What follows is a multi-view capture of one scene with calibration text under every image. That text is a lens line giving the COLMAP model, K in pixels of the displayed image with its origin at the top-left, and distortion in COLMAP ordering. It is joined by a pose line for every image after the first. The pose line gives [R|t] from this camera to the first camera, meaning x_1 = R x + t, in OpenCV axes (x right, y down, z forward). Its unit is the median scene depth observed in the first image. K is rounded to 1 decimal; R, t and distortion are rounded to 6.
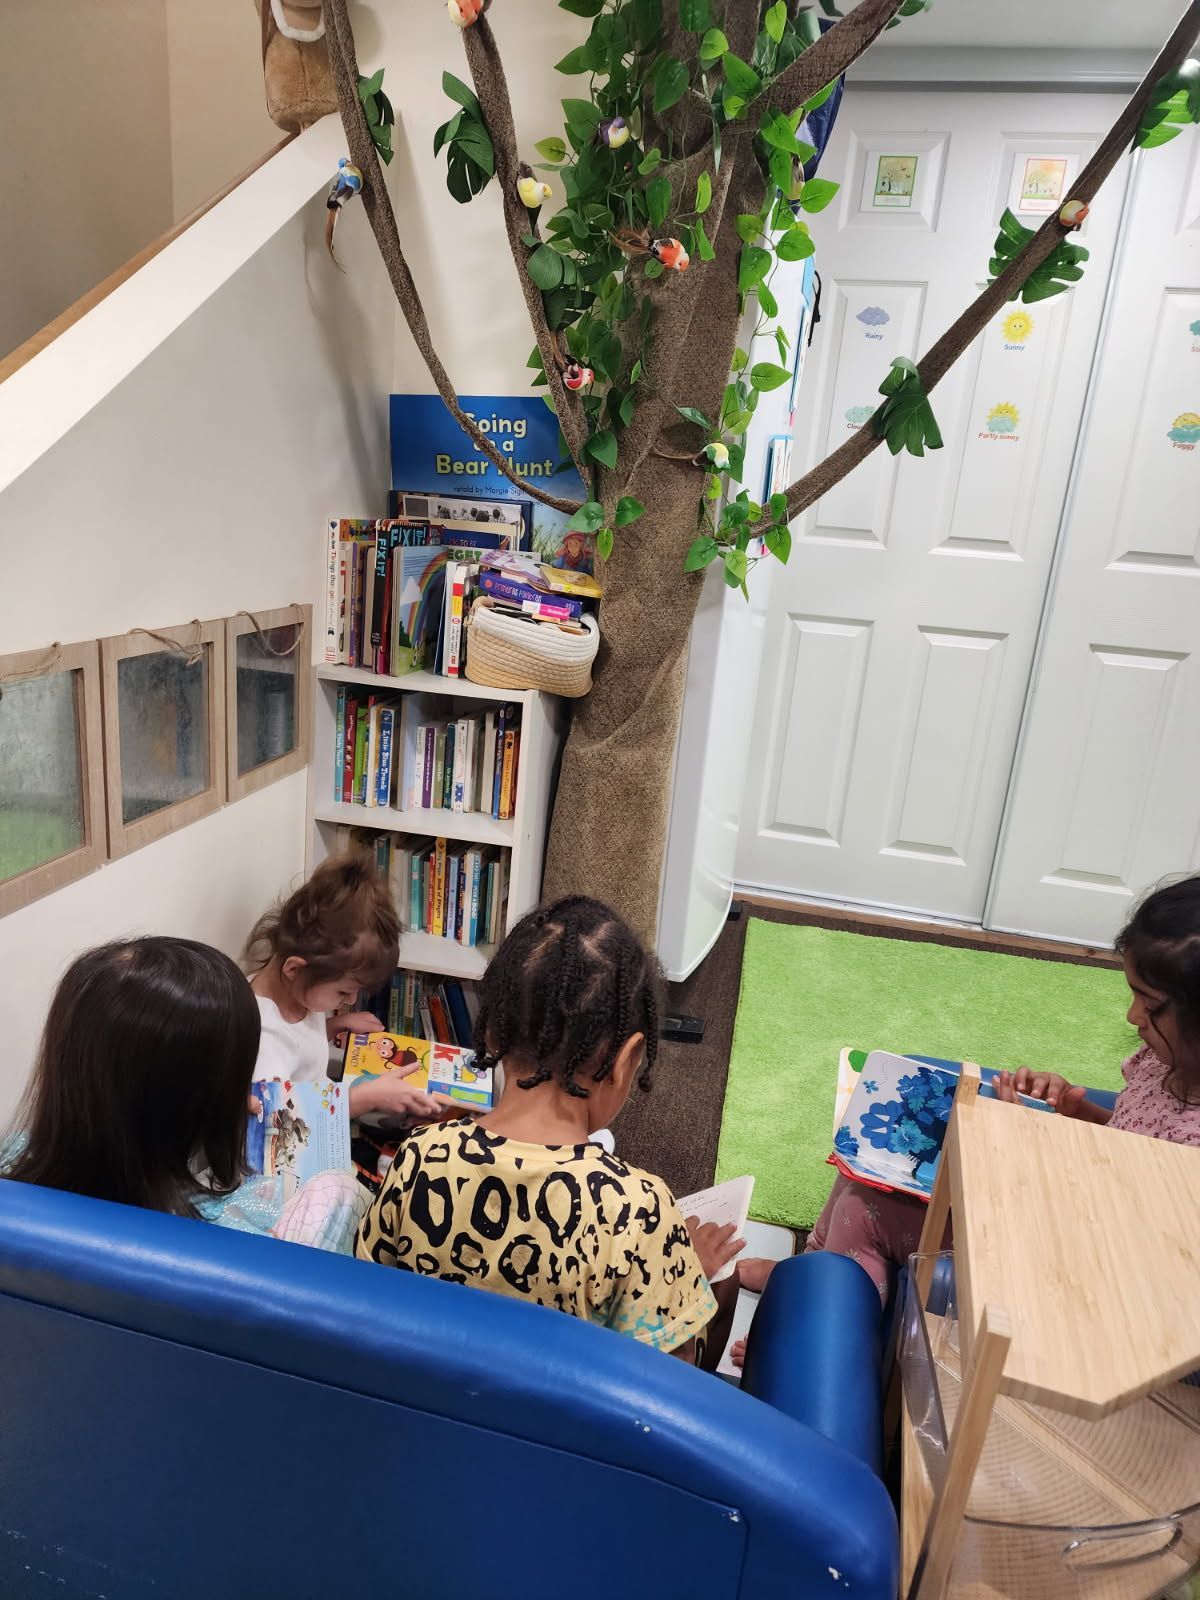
lens RADIAL K [[1062.7, 0, 596.2], [0, 1062.7, 807.2], [0, 0, 1]] dist [0.032547, -0.003080]
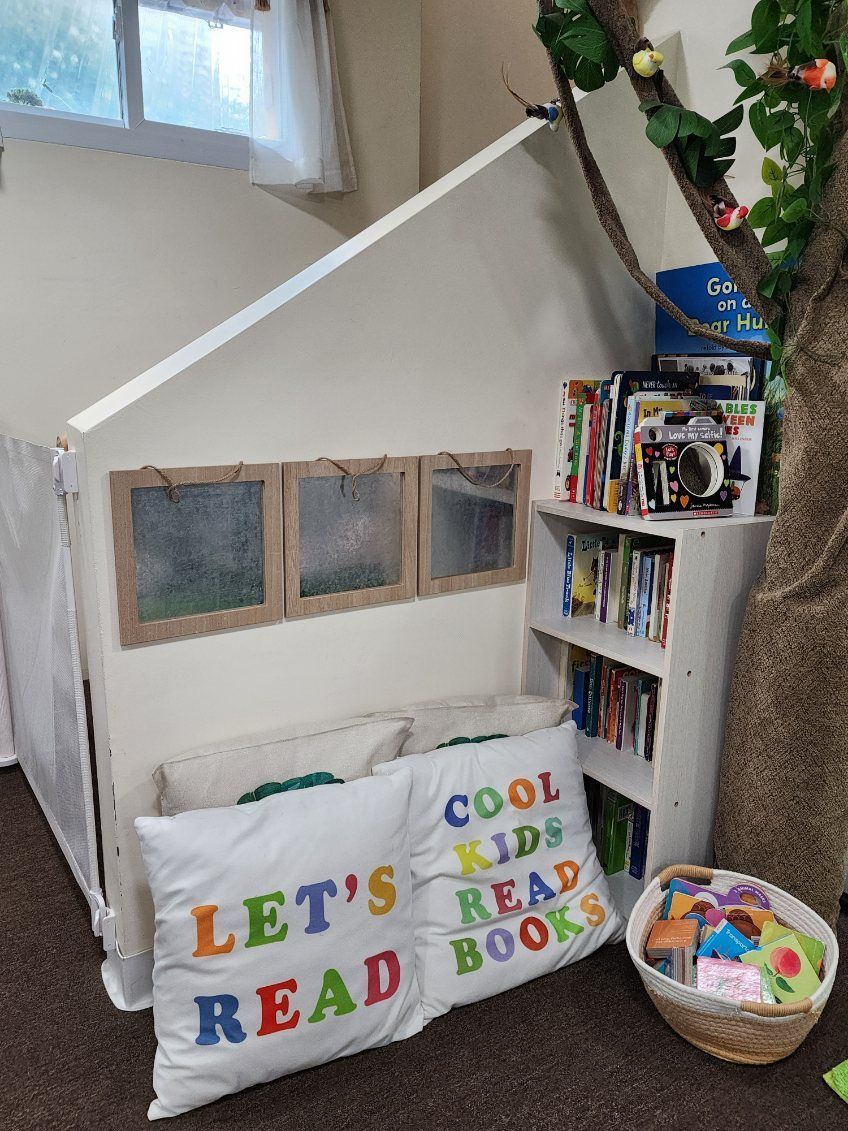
lens RADIAL K [[874.0, 0, 418.9], [0, 874.0, 560.3], [0, 0, 1]] dist [0.061759, 0.004895]
pose [[0.701550, 0.082165, -0.707867, 0.358674], [-0.152165, 0.987693, -0.036161, -0.008101], [0.696185, 0.133081, 0.705419, 0.211968]]
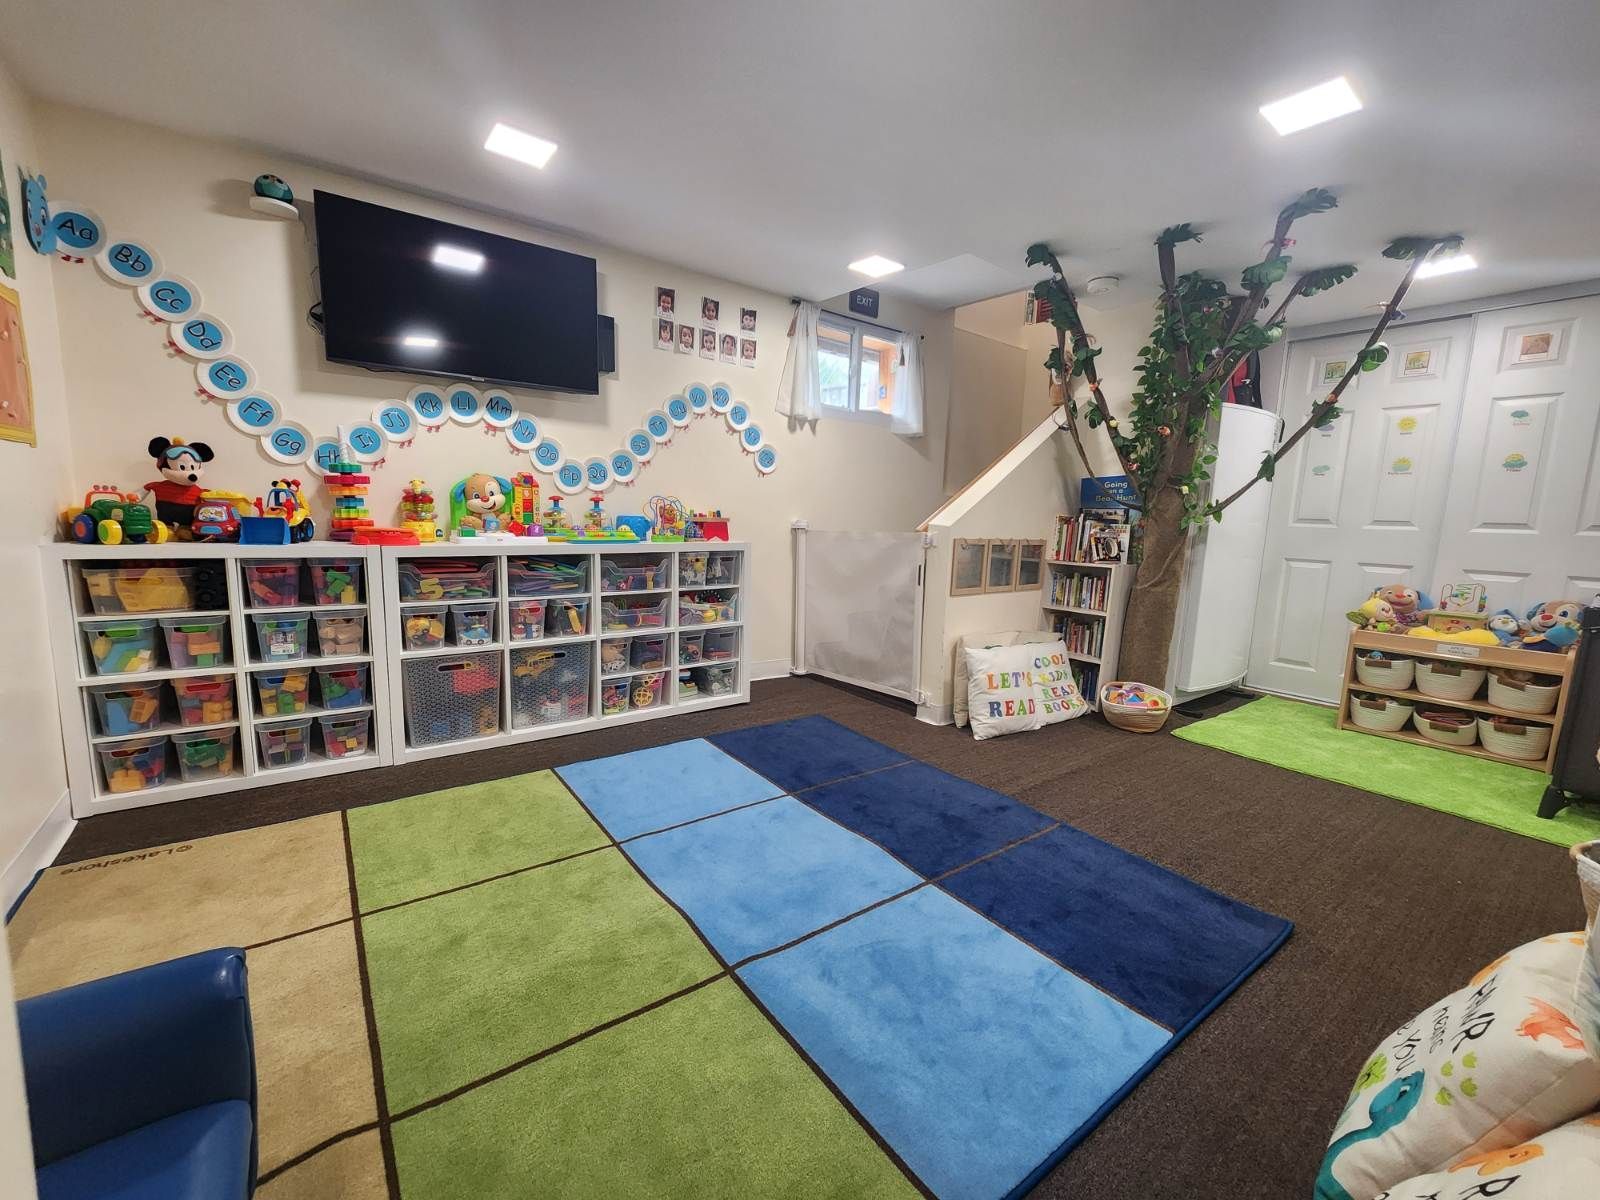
lens RADIAL K [[658.6, 0, 799.0], [0, 658.6, 602.7], [0, 0, 1]] dist [-0.004872, -0.000451]
pose [[0.775918, 0.031382, -0.630052, 0.428951], [-0.153159, 0.978250, -0.139892, 0.403182], [0.611959, 0.205043, 0.763848, -0.994875]]
